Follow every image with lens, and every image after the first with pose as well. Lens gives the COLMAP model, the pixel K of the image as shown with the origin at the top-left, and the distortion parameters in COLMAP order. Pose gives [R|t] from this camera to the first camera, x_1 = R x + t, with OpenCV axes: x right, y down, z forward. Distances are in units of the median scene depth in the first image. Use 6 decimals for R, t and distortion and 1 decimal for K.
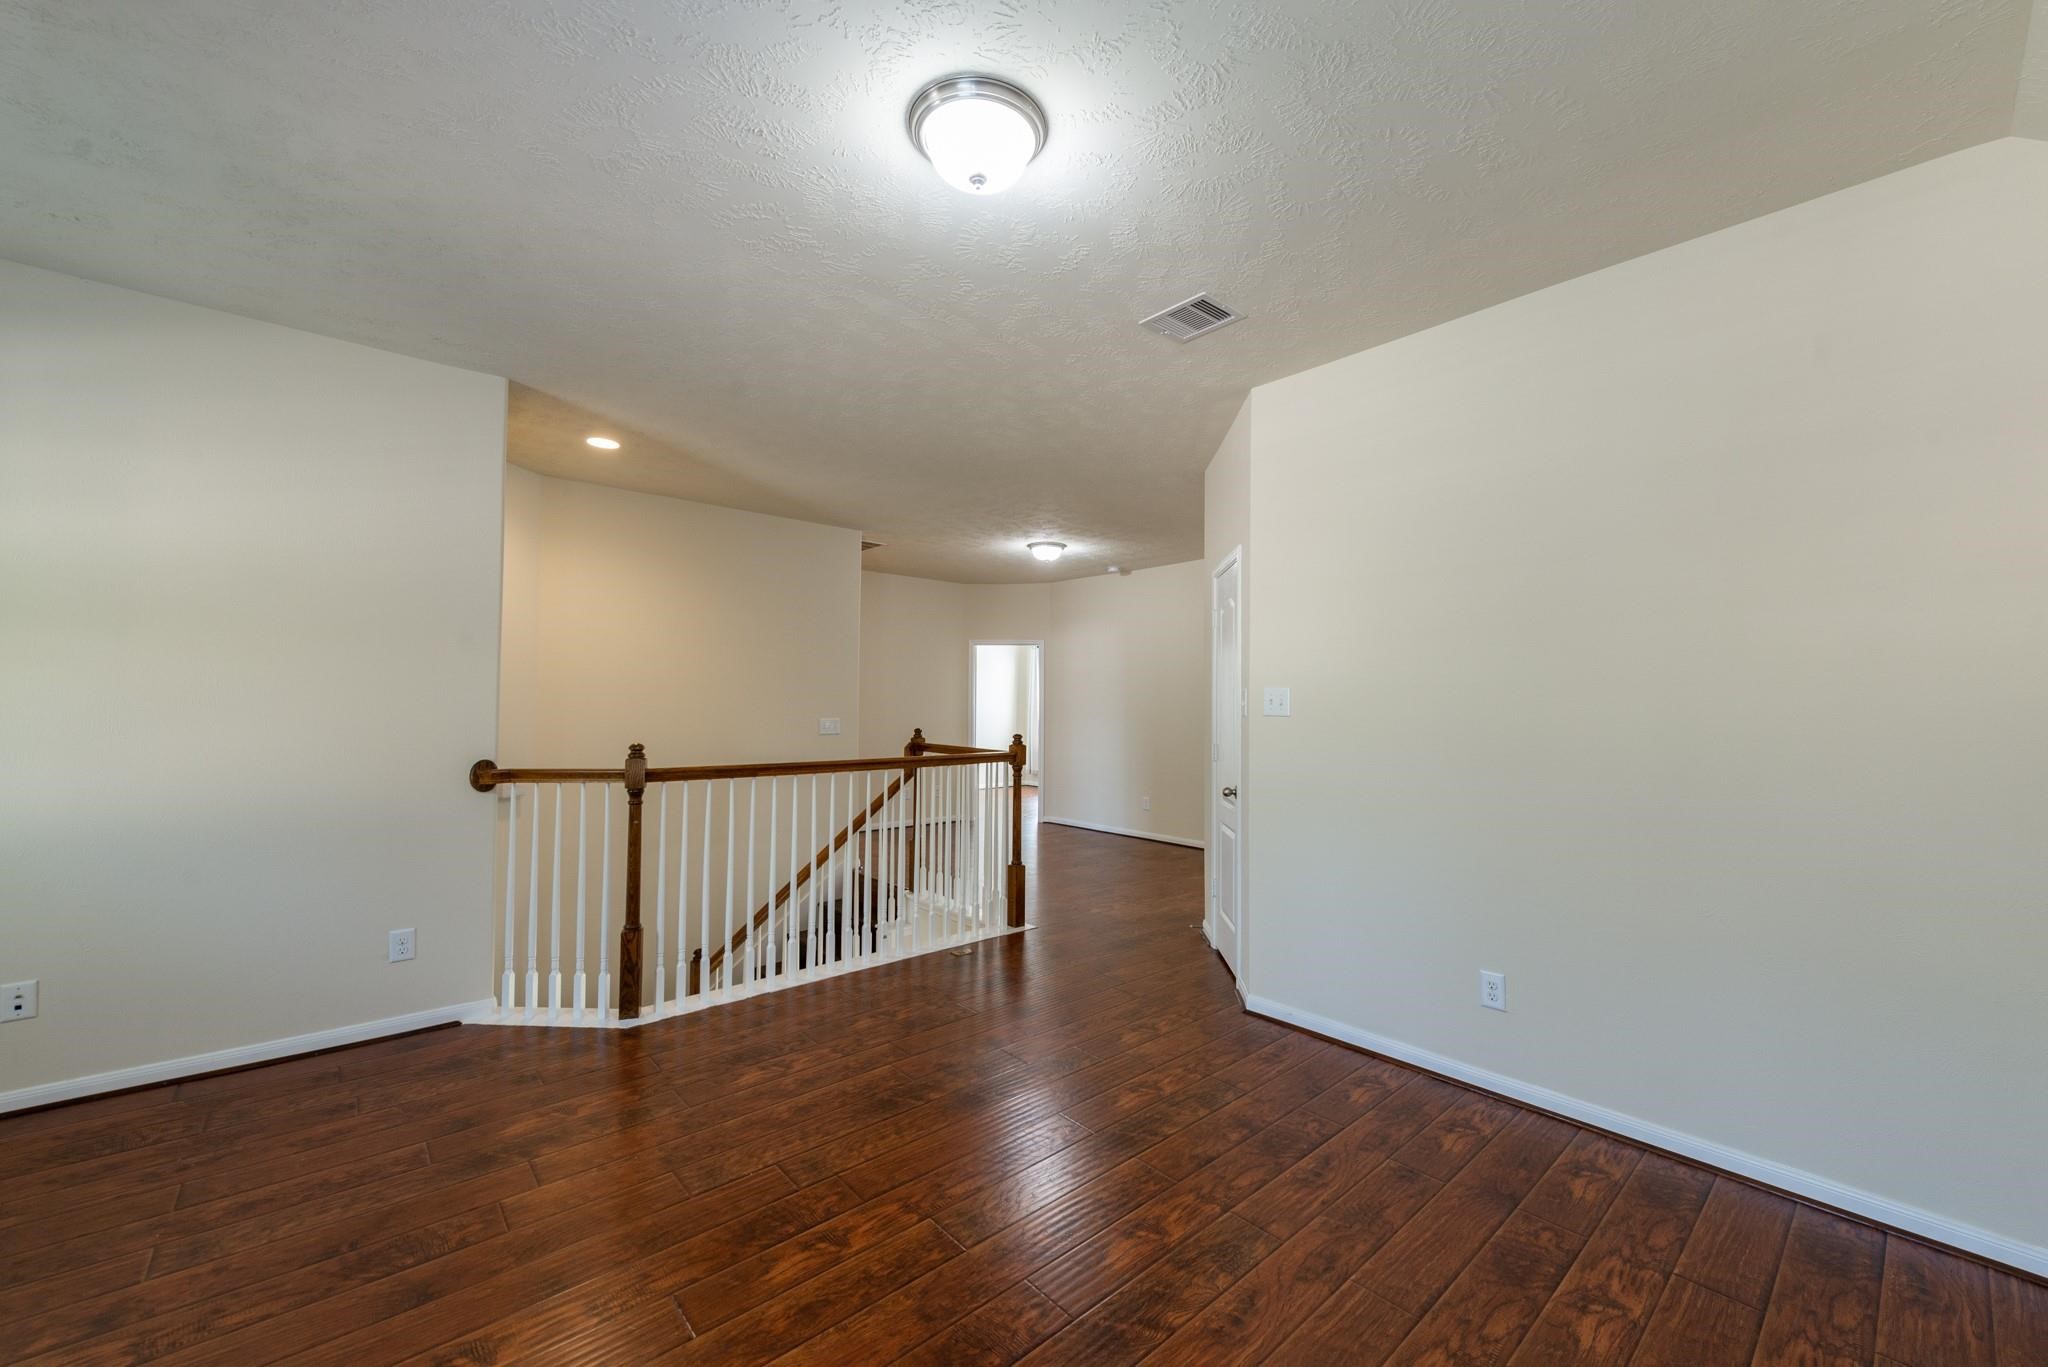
lens RADIAL K [[797.0, 0, 1026.6], [0, 797.0, 689.2], [0, 0, 1]] dist [0.021106, -0.006877]
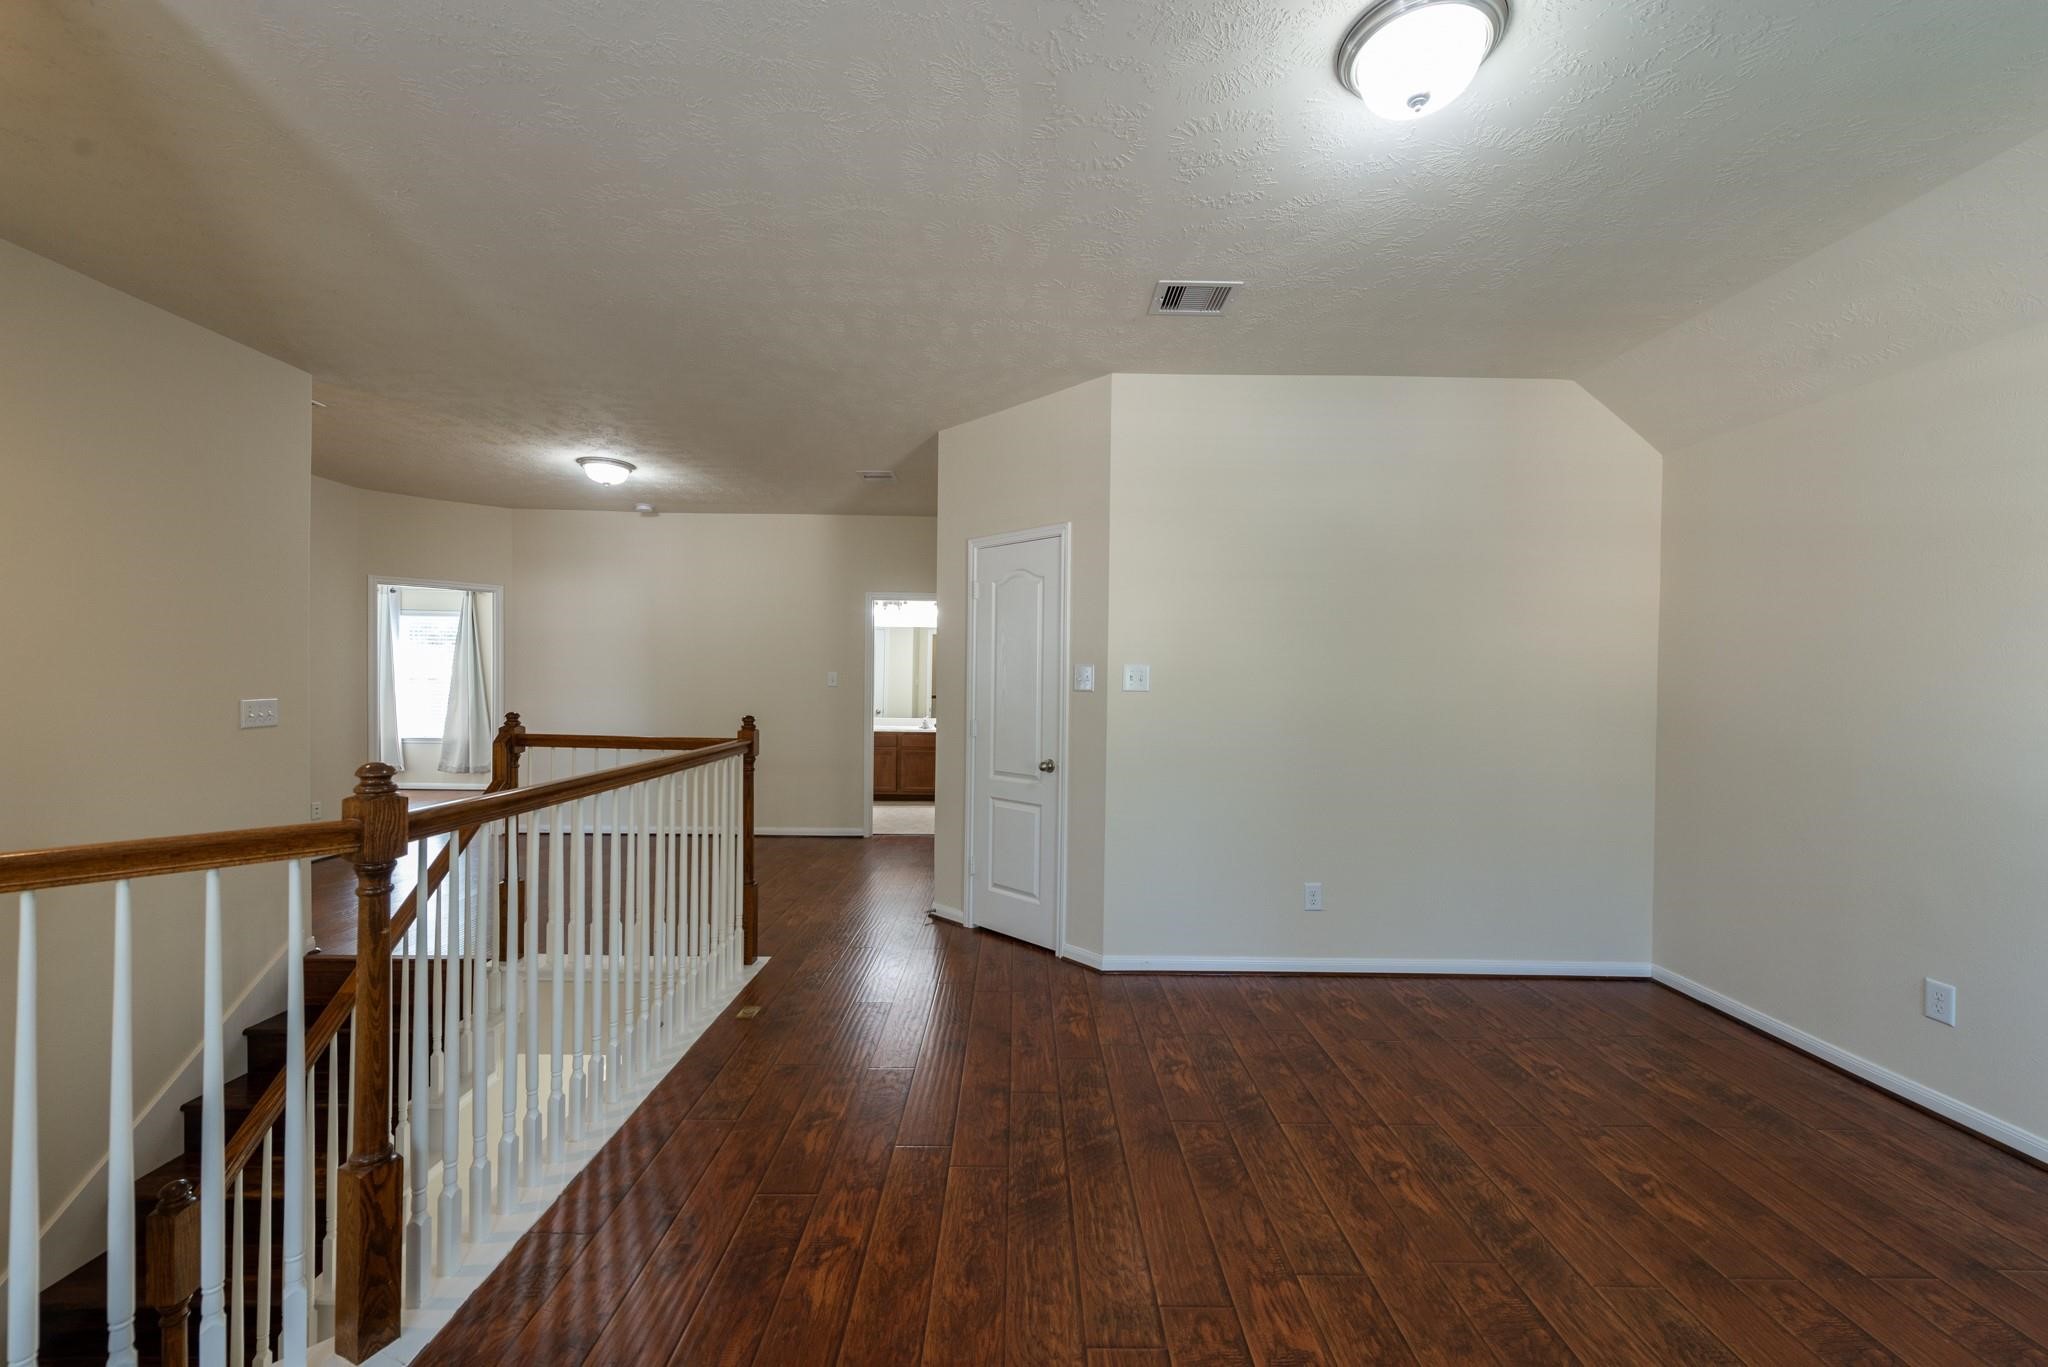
lens RADIAL K [[797.0, 0, 1026.6], [0, 797.0, 689.2], [0, 0, 1]] dist [0.021106, -0.006877]
pose [[0.651364, -0.006159, 0.758740, -0.704861], [-0.022719, 0.999360, 0.027616, 0.005173], [-0.758425, -0.035226, 0.650808, 0.492440]]
